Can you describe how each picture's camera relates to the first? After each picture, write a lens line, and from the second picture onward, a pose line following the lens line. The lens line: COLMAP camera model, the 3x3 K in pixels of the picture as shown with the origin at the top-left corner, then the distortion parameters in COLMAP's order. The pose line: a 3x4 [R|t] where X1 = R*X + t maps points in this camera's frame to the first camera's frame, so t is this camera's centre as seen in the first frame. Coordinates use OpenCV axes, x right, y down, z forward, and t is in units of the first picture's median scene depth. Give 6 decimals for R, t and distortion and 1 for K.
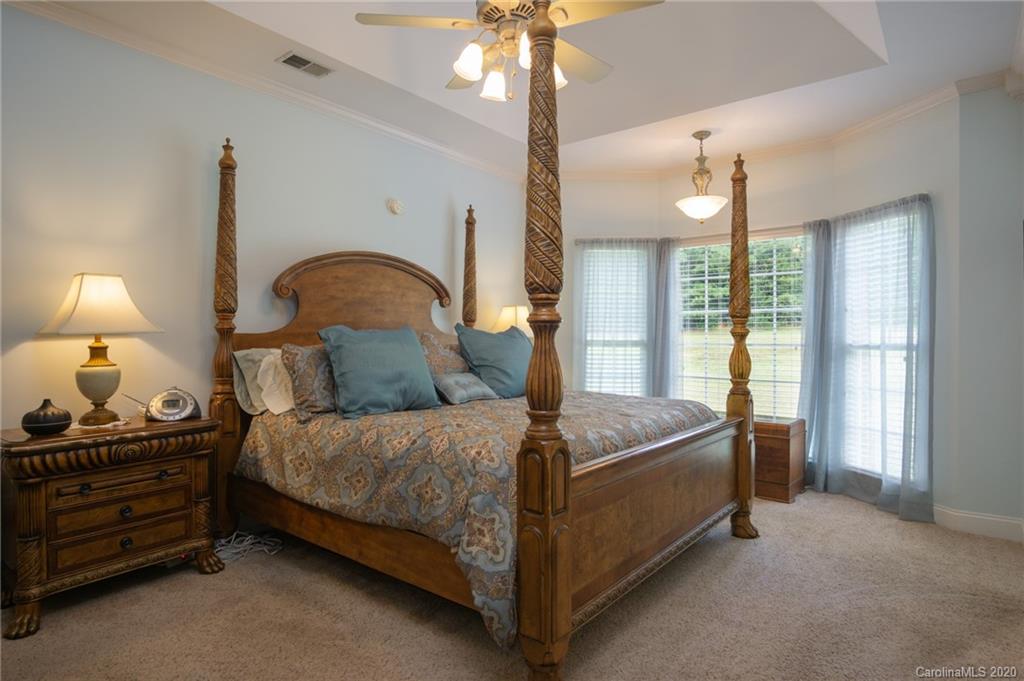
lens RADIAL K [[549.6, 0, 502.8], [0, 549.6, 333.5], [0, 0, 1]] dist [-0.010740, 0.002338]
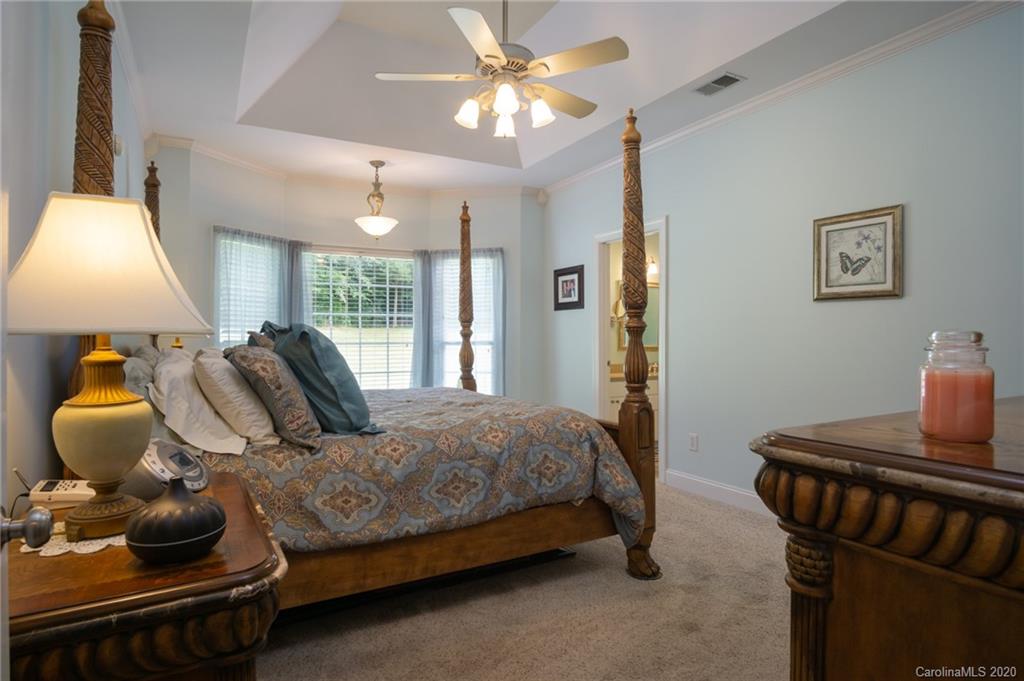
lens RADIAL K [[549.6, 0, 502.8], [0, 549.6, 333.5], [0, 0, 1]] dist [-0.010740, 0.002338]
pose [[0.394871, 0.000953, 0.918736, -0.765800], [-0.001730, 0.999998, -0.000294, -0.001190], [-0.918735, -0.001474, 0.394872, 0.373482]]
